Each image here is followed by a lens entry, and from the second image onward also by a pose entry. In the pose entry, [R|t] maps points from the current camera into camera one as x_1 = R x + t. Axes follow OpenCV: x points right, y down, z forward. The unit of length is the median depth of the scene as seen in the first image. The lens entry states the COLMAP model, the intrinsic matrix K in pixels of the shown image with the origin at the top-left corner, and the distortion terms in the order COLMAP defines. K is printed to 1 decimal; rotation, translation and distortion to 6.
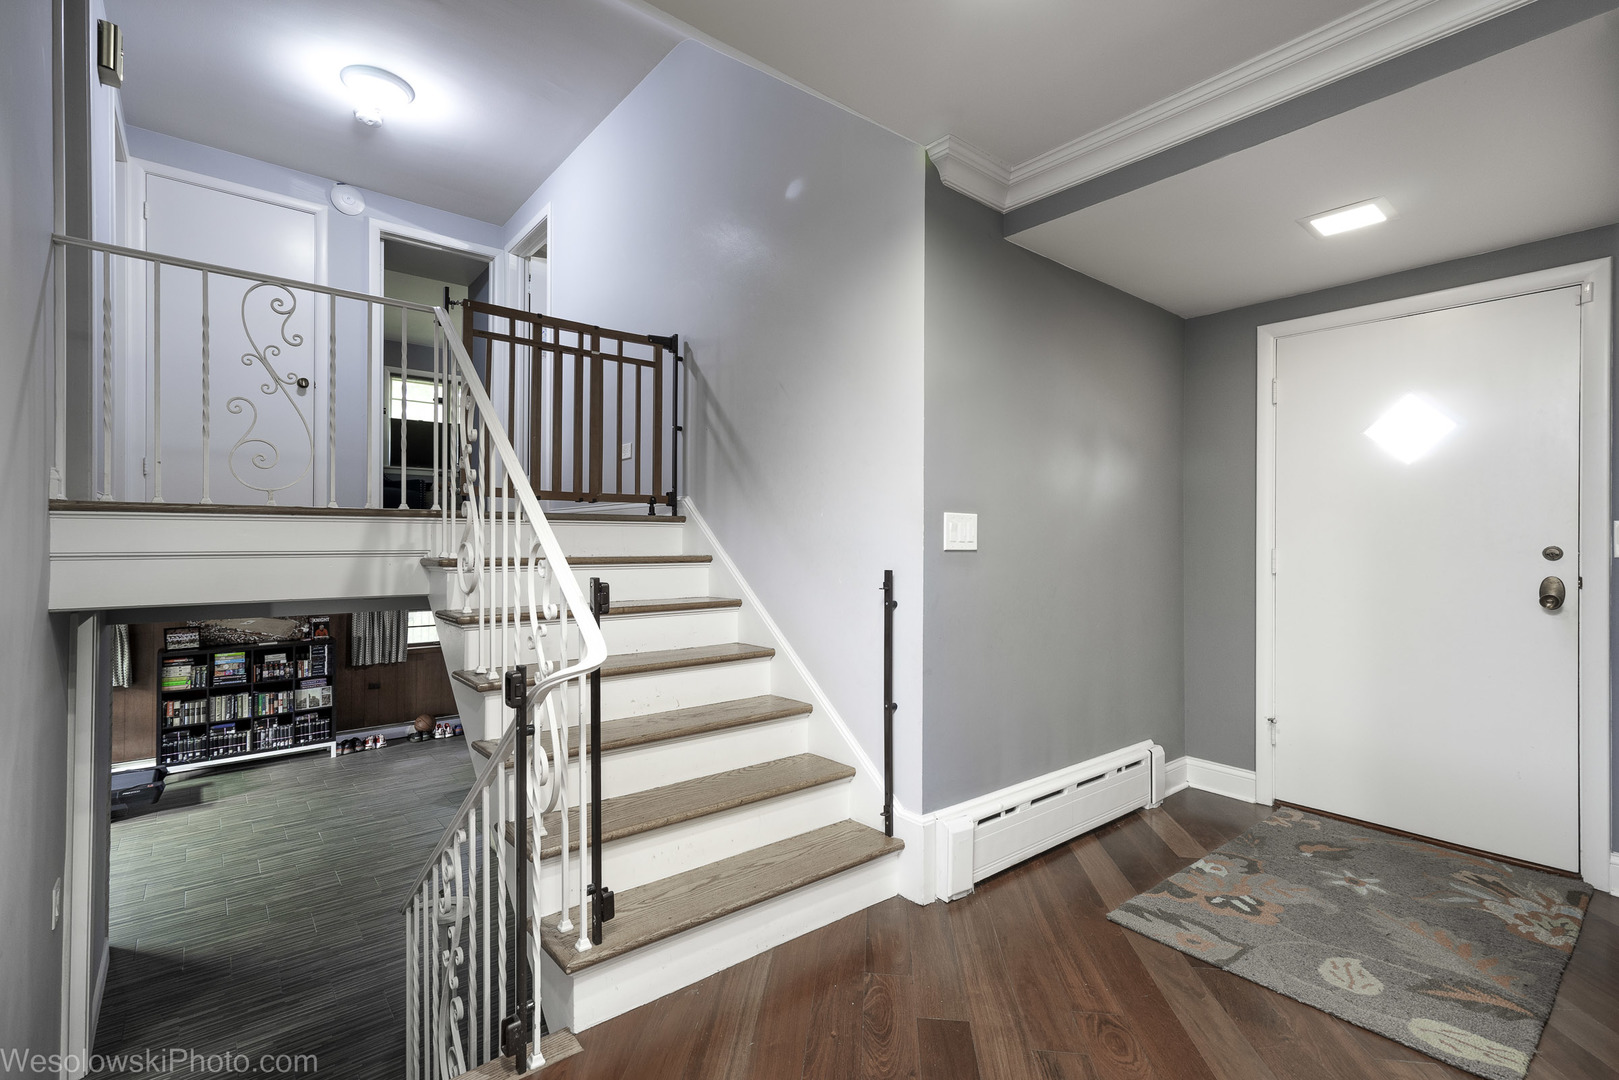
lens RADIAL K [[724.6, 0, 808.5], [0, 724.6, 540.4], [0, 0, 1]] dist [0.002685, 0.001645]
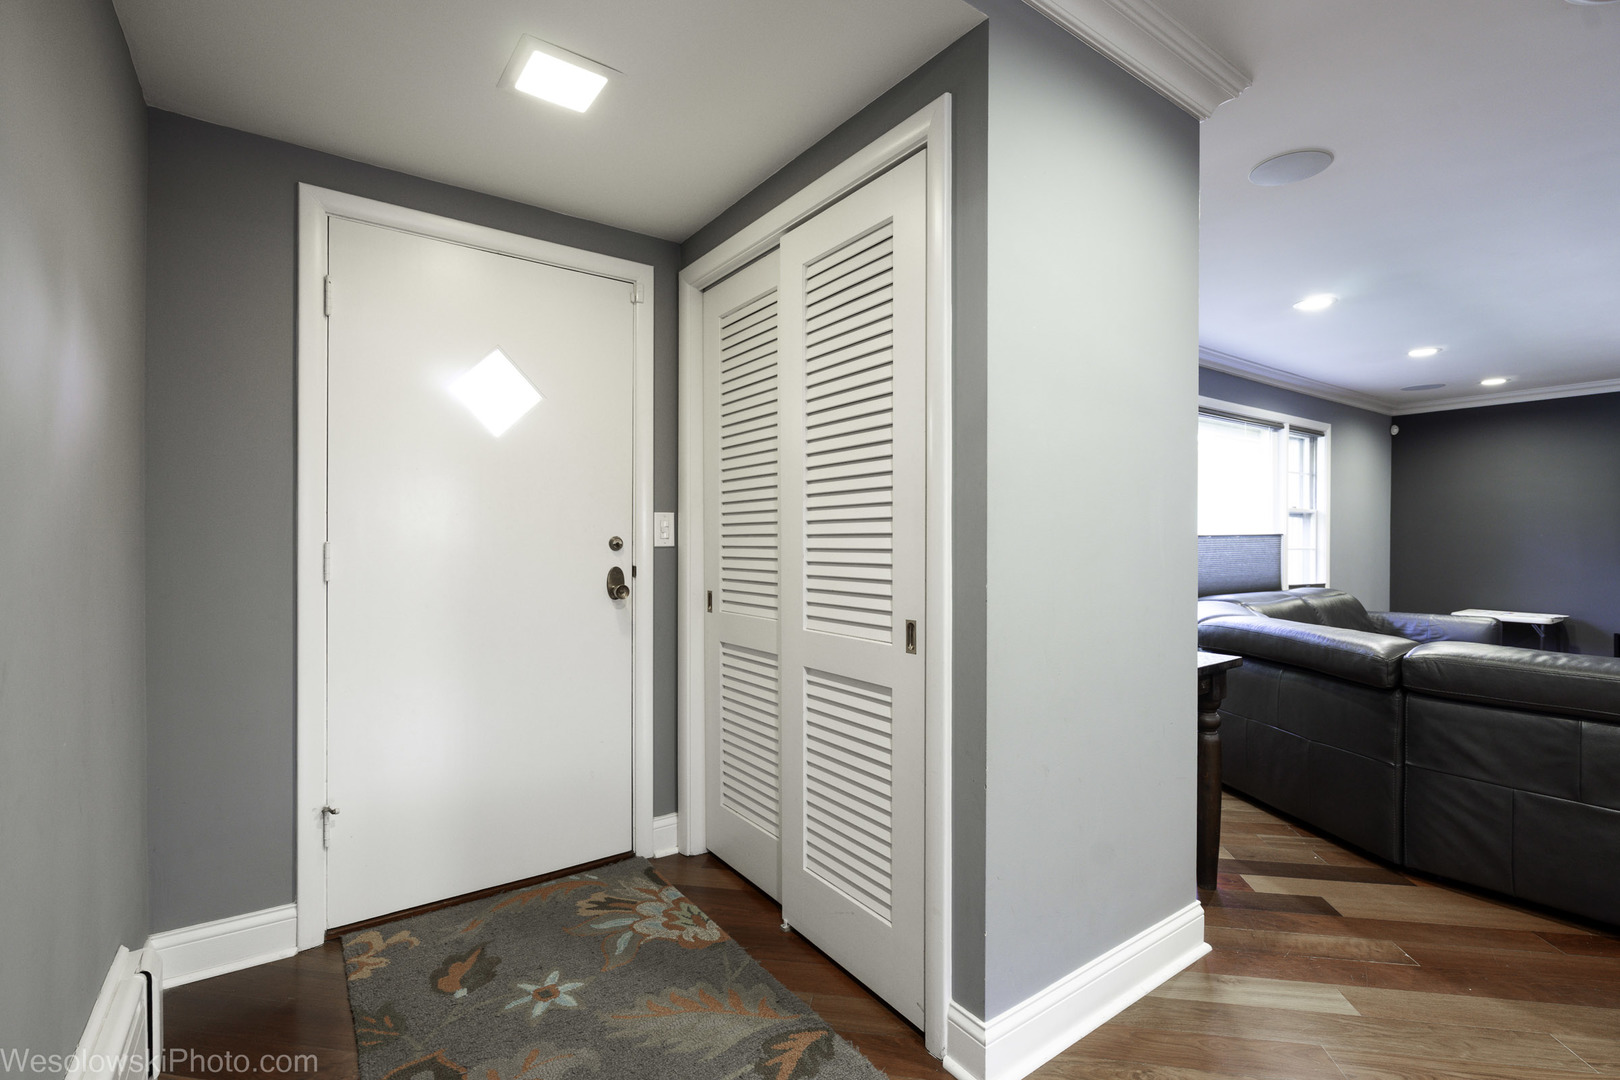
lens RADIAL K [[725.0, 0, 804.4], [0, 725.0, 541.3], [0, 0, 1]] dist [0.002685, 0.001645]
pose [[0.082237, 0.000008, 0.996613, 0.037881], [0.001156, 0.999999, -0.000104, 0.012896], [-0.996612, 0.001161, 0.082237, 0.569314]]
